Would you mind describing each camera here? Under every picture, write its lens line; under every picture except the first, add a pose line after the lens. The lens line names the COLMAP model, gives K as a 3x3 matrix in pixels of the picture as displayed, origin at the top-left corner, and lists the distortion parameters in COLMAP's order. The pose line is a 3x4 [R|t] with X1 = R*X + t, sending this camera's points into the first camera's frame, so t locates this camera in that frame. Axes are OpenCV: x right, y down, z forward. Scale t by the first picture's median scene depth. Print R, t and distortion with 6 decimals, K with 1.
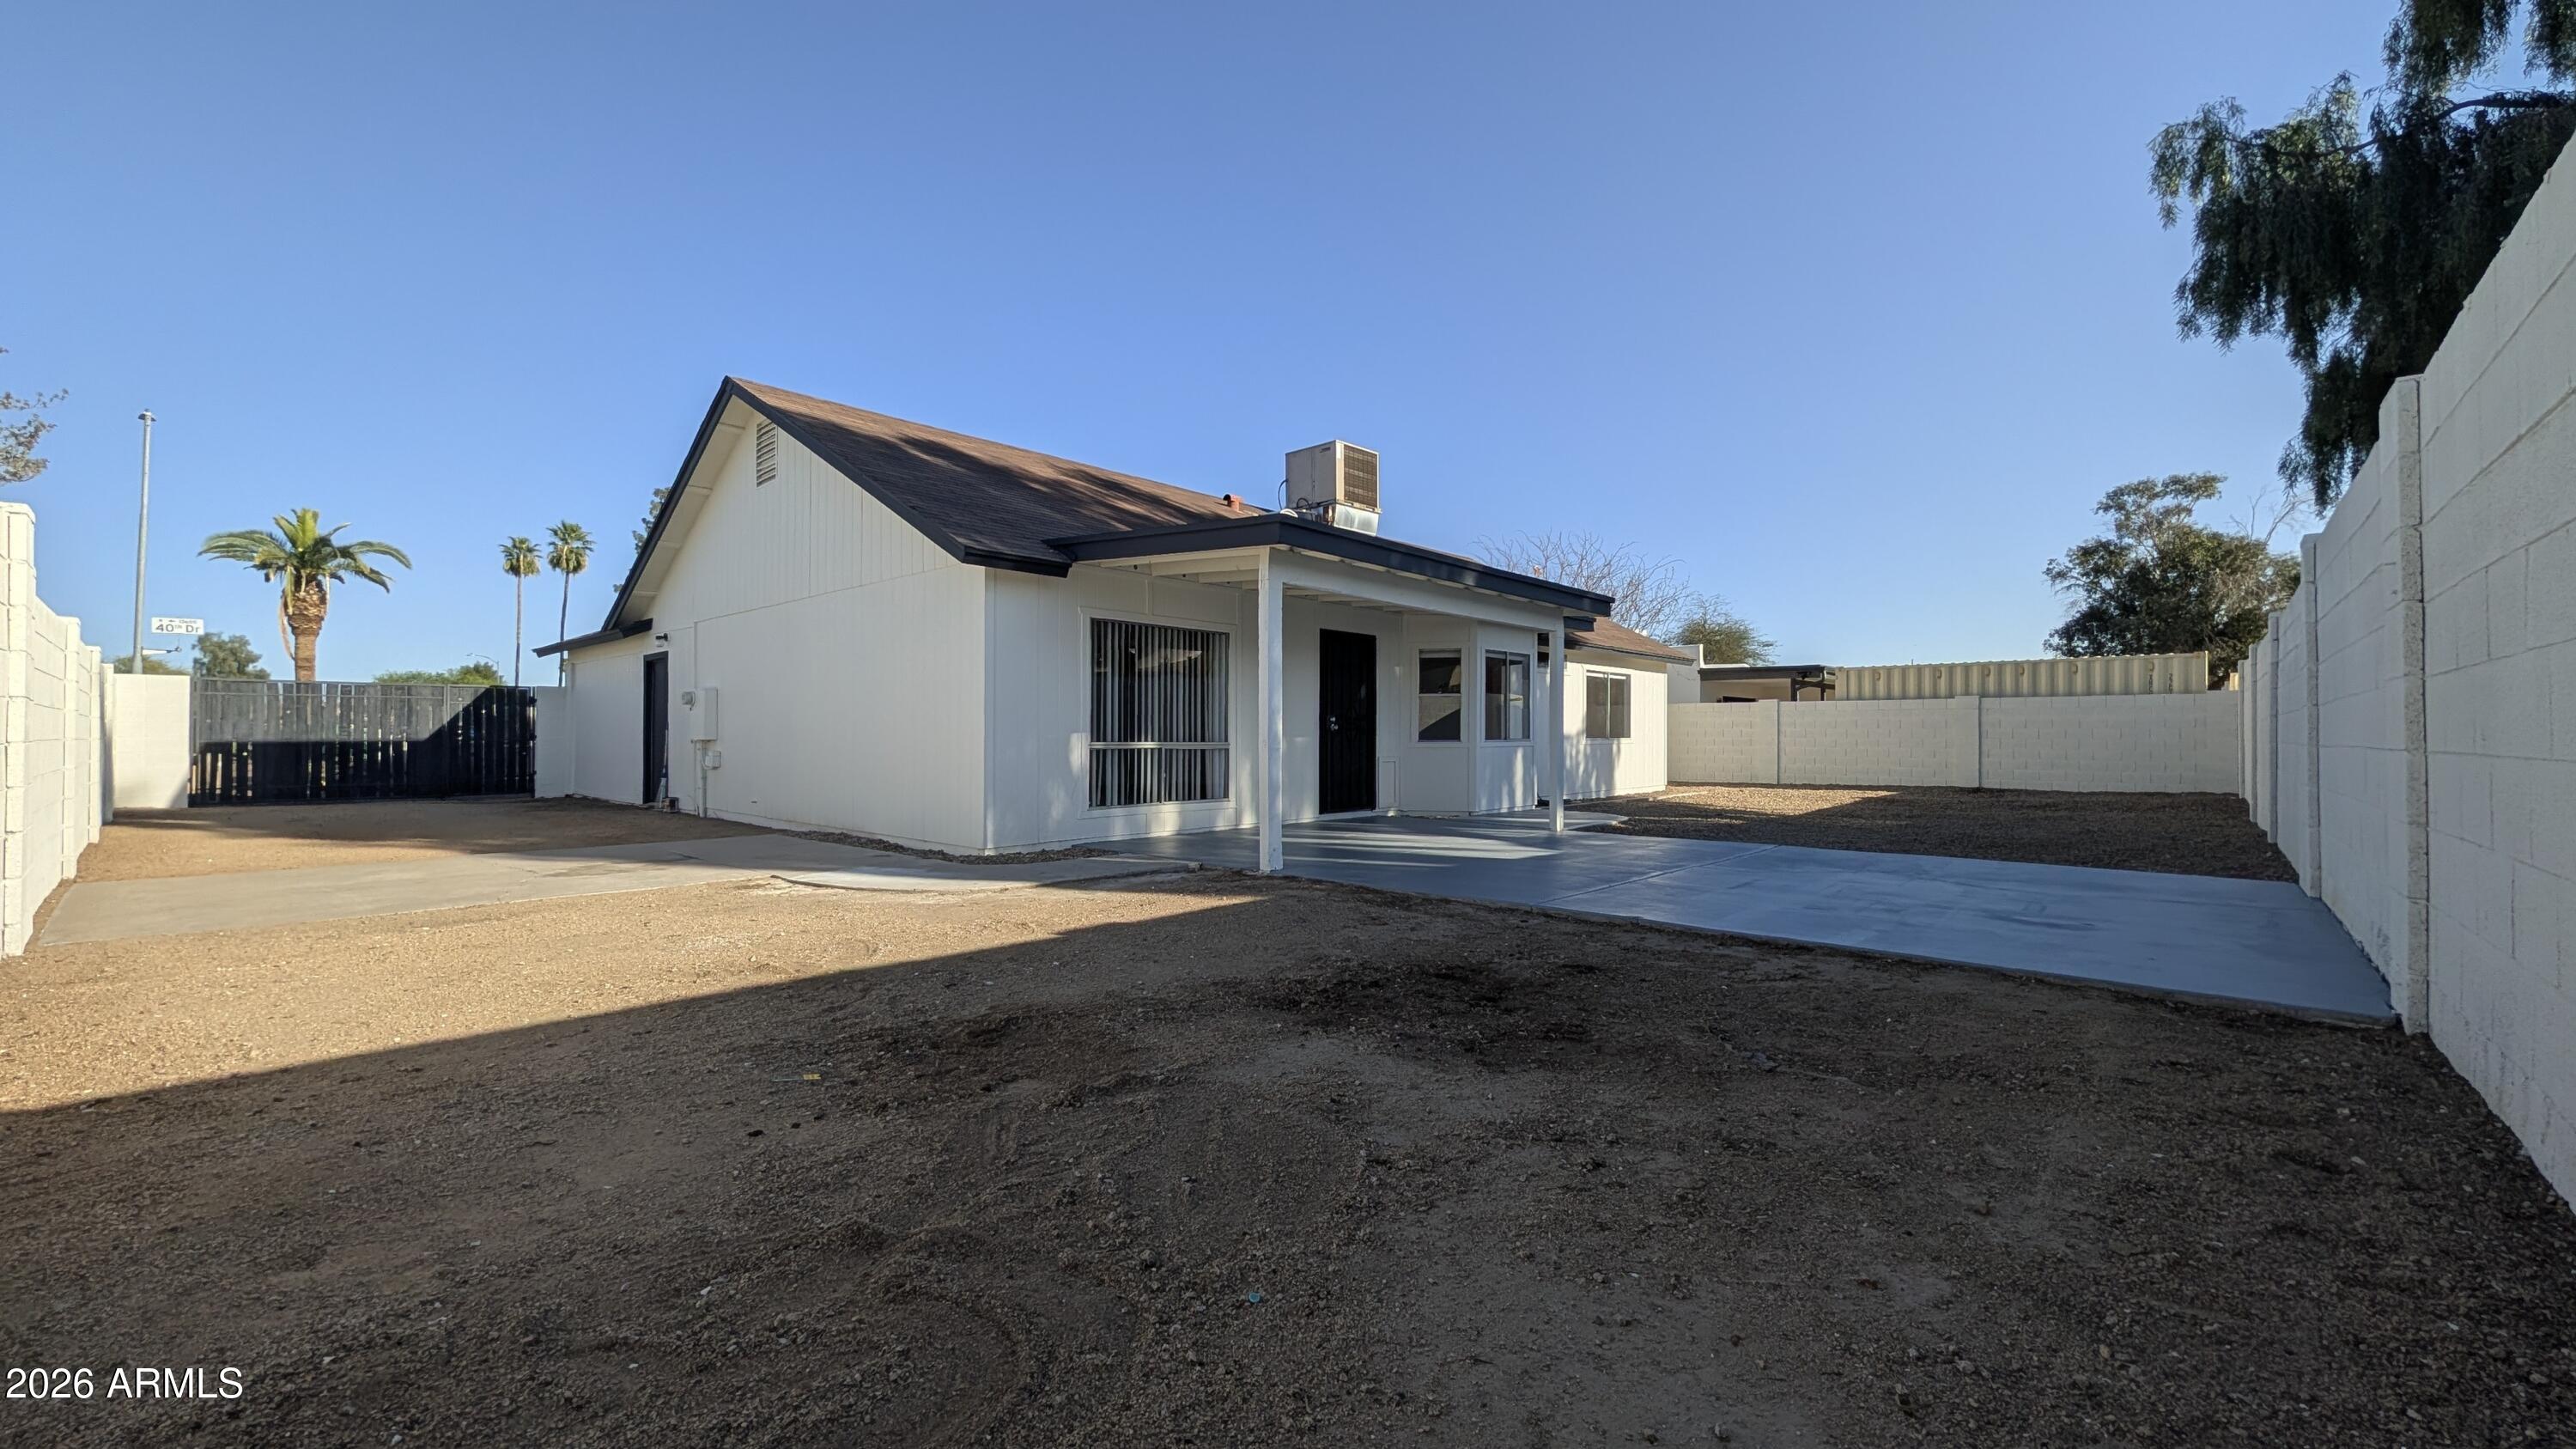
lens RADIAL K [[979.7, 0, 1288.0], [0, 979.7, 724.5], [0, 0, 1]] dist [-0.002300, -0.000550]
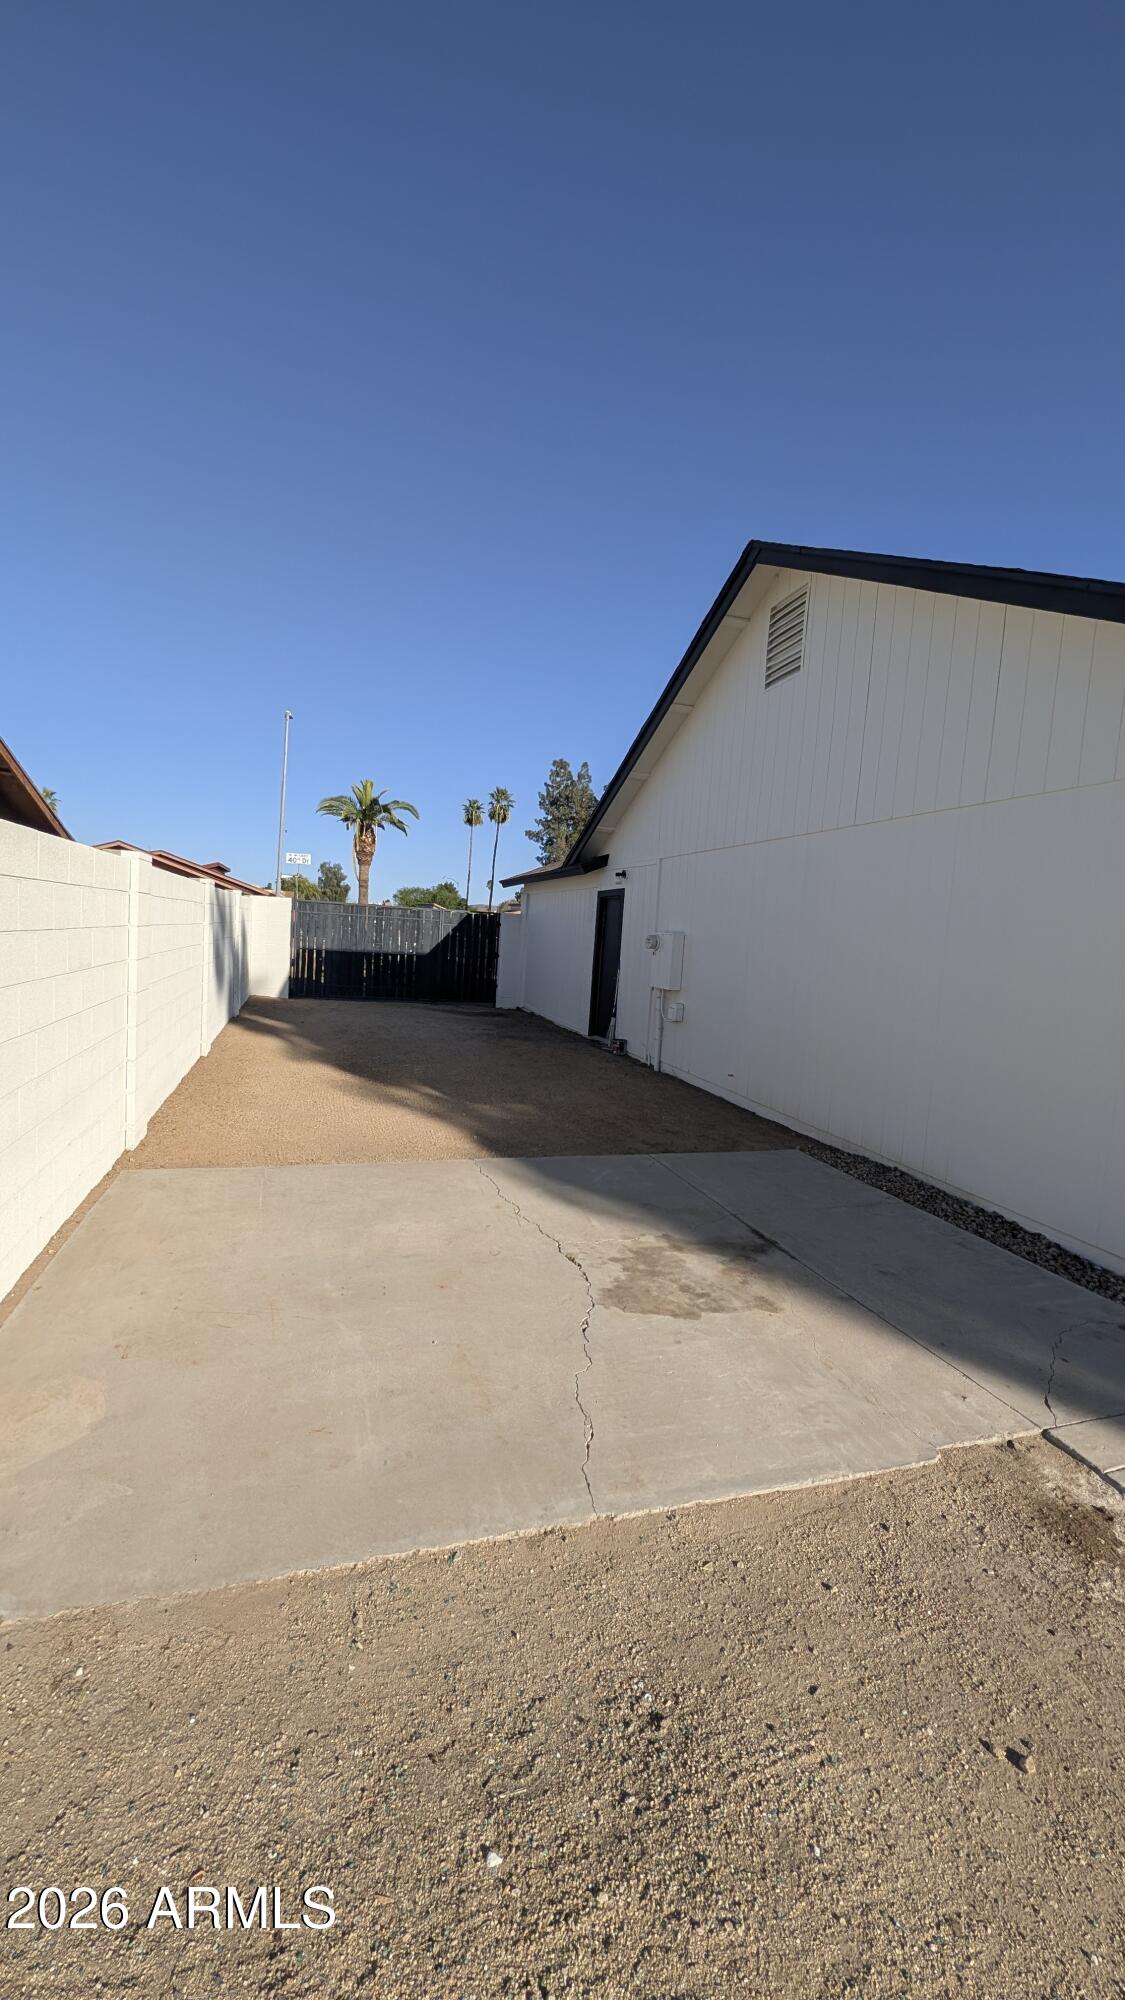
lens RADIAL K [[760.6, 0, 562.5], [0, 760.6, 1000.0], [0, 0, 1]] dist [-0.002300, -0.000550]
pose [[0.857630, 0.098987, -0.504651, -0.126532], [-0.058048, 0.993662, 0.096257, -0.014475], [0.510981, -0.053259, 0.857940, 0.134472]]
